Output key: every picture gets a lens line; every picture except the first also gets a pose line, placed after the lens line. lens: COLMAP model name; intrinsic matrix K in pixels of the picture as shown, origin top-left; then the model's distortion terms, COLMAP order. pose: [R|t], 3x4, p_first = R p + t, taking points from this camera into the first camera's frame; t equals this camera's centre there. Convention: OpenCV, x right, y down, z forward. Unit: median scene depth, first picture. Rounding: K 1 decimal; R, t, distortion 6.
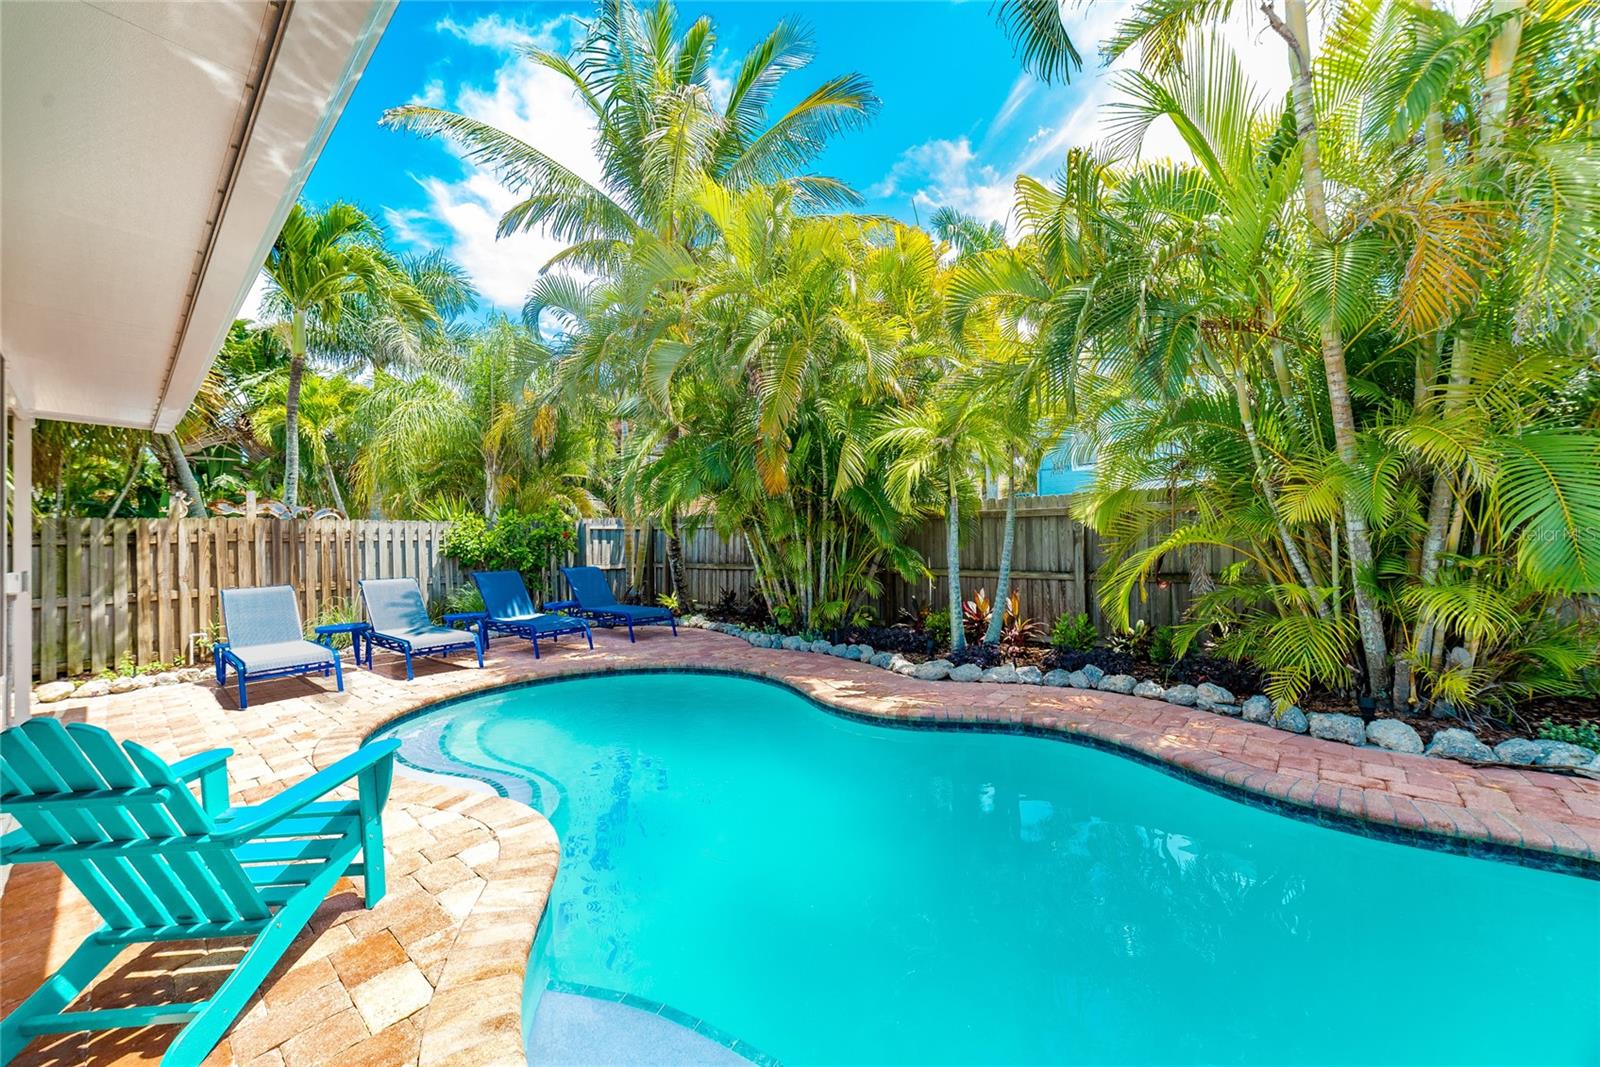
lens RADIAL K [[612.1, 0, 787.5], [0, 612.1, 531.5], [0, 0, 1]] dist [-0.024885, 0.009962]
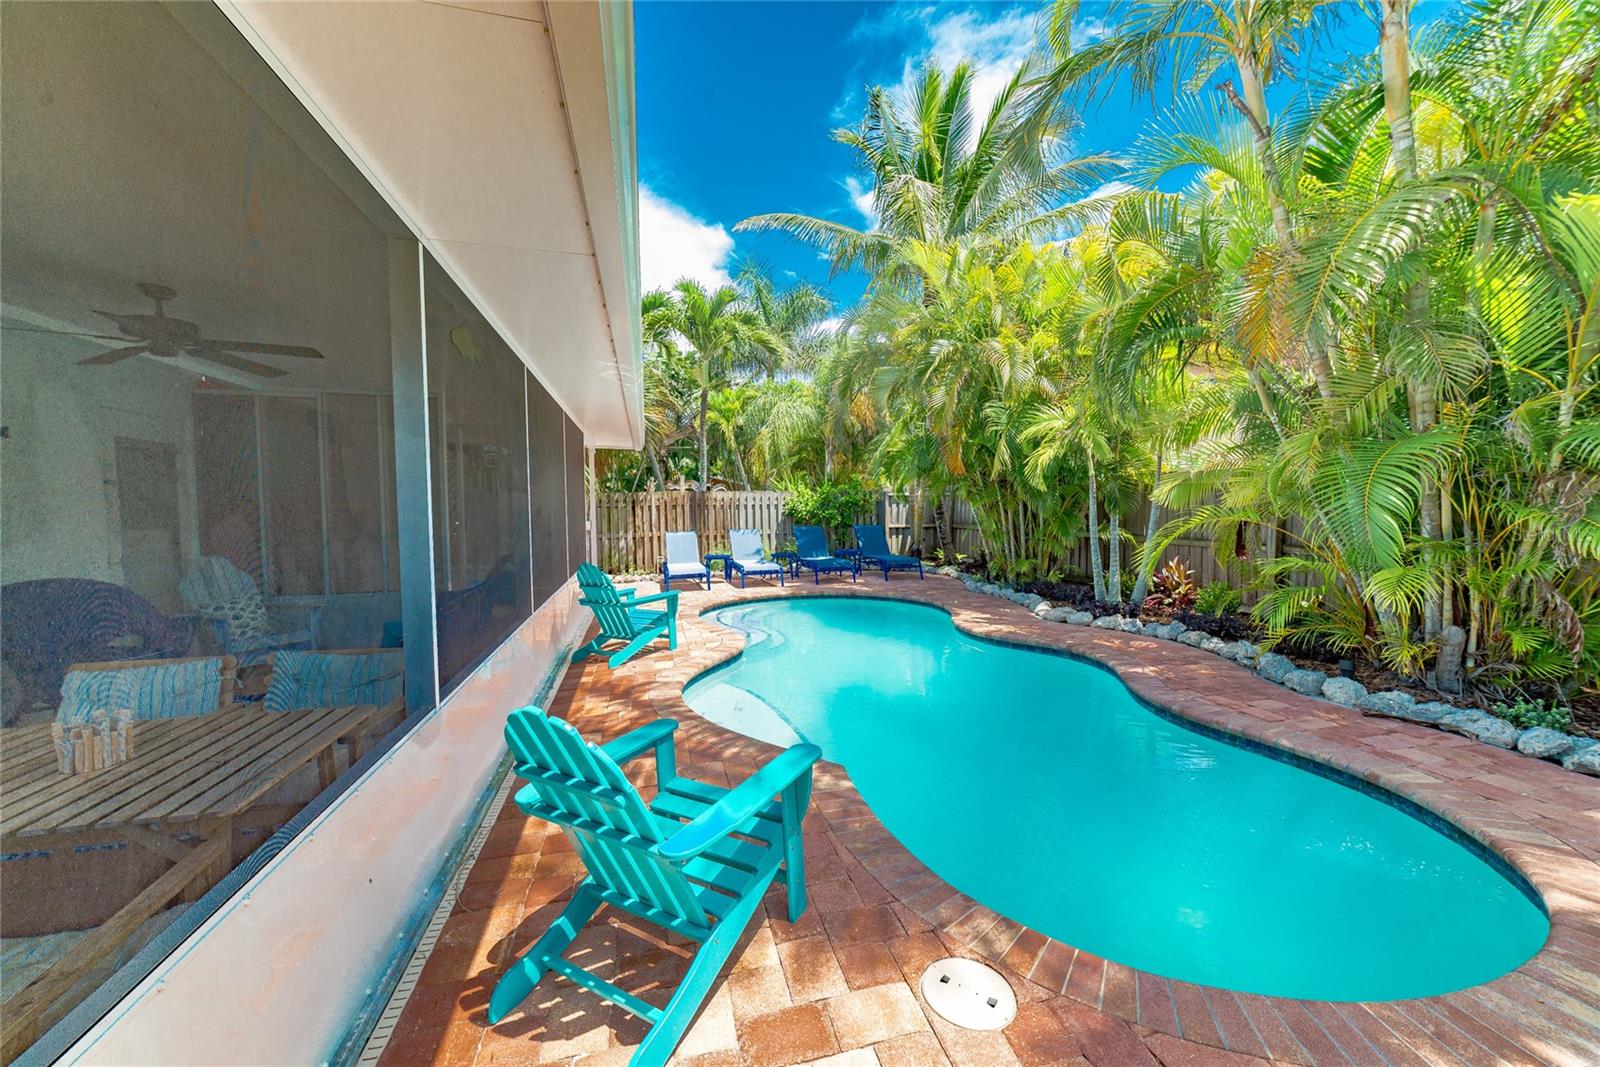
lens RADIAL K [[612.1, 0, 787.5], [0, 612.1, 531.5], [0, 0, 1]] dist [-0.024885, 0.009962]
pose [[0.817466, 0.034088, -0.574967, 0.376959], [0.005832, 0.997706, 0.067442, -0.025459], [0.575947, -0.058485, 0.815392, -0.261973]]
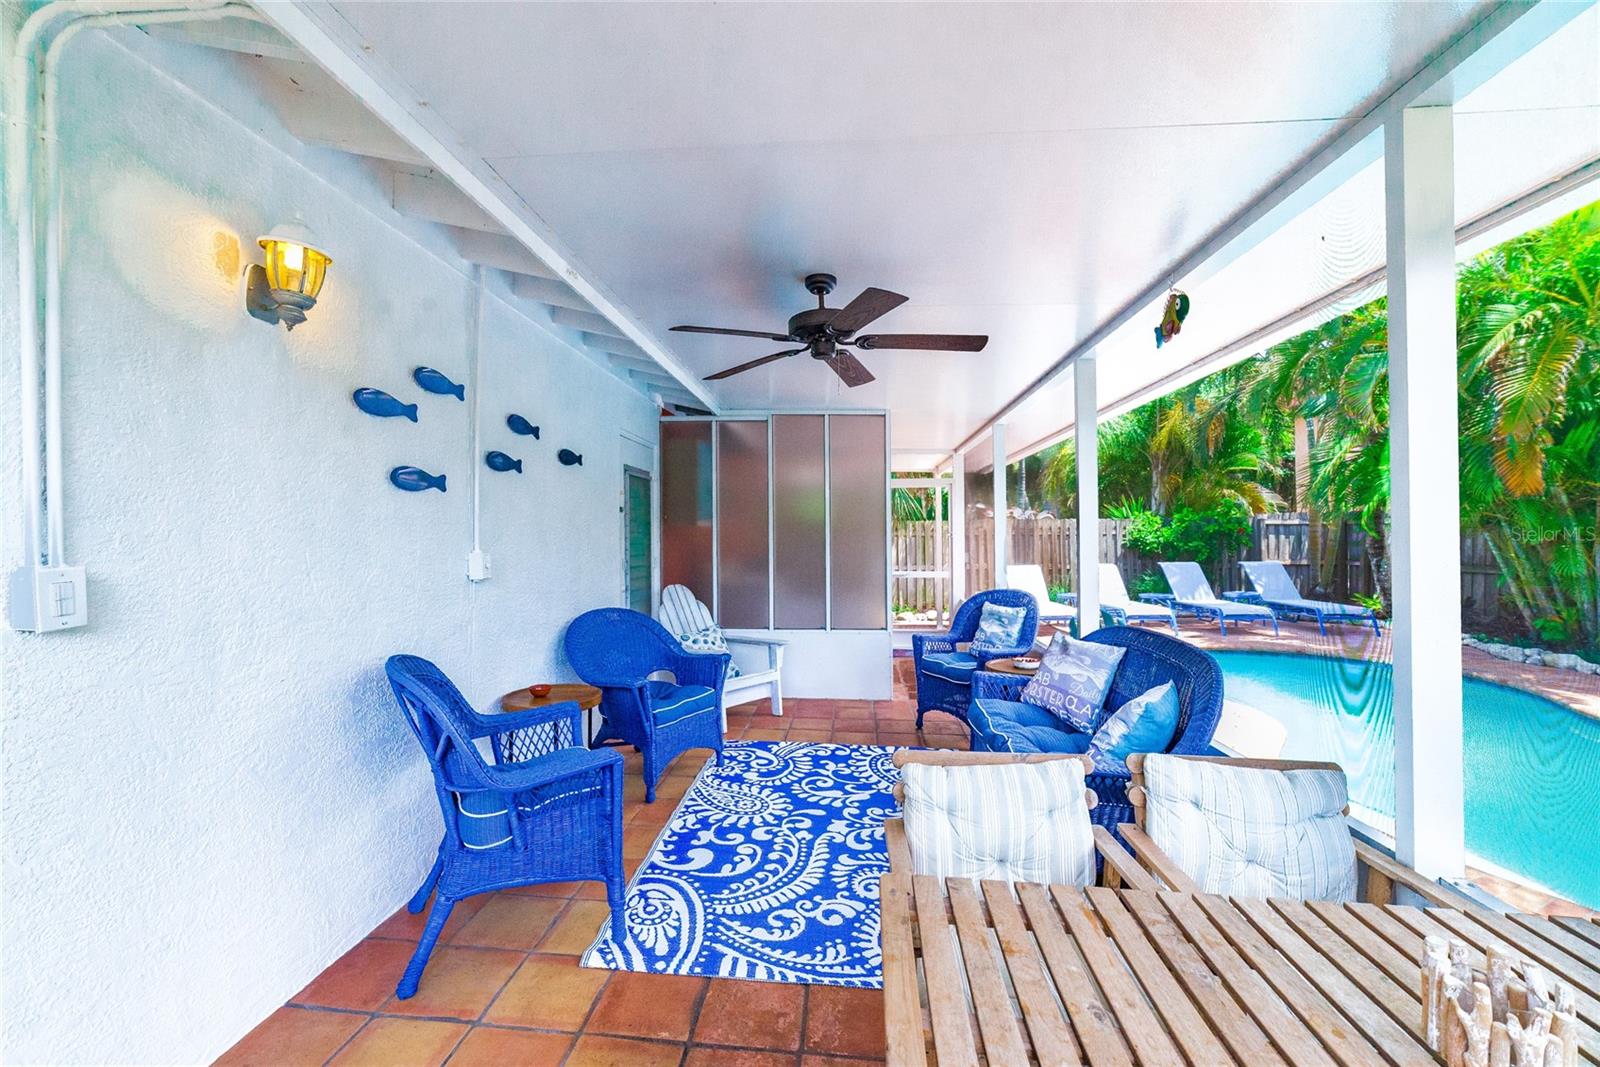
lens RADIAL K [[627.6, 0, 785.8], [0, 627.6, 529.6], [0, 0, 1]] dist [-0.023659, 0.011760]
pose [[0.587033, 0.008025, -0.809523, 0.070942], [0.006510, 0.999872, 0.014632, -0.024279], [0.809537, -0.013860, 0.586905, -0.398524]]
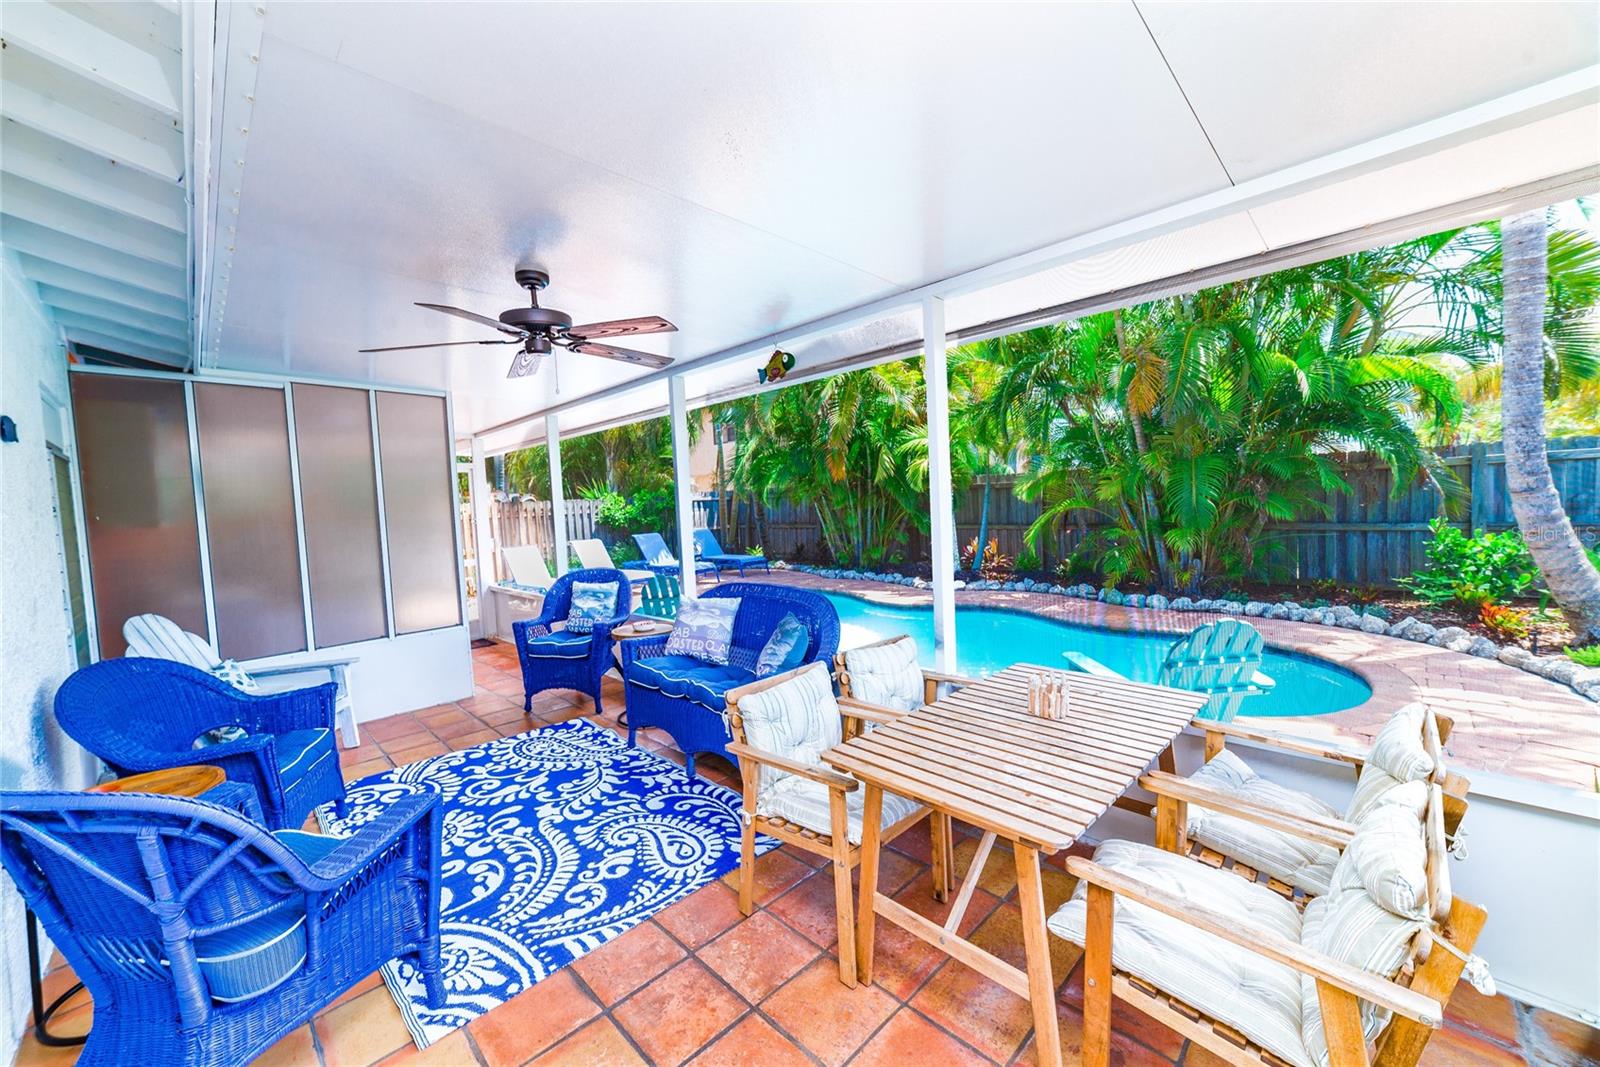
lens RADIAL K [[612.1, 0, 787.5], [0, 612.1, 531.5], [0, 0, 1]] dist [-0.024885, 0.009962]
pose [[0.997799, -0.024737, -0.061526, -0.050165], [0.028942, 0.997237, 0.068422, -0.035683], [0.059664, -0.070052, 0.995757, -0.523603]]
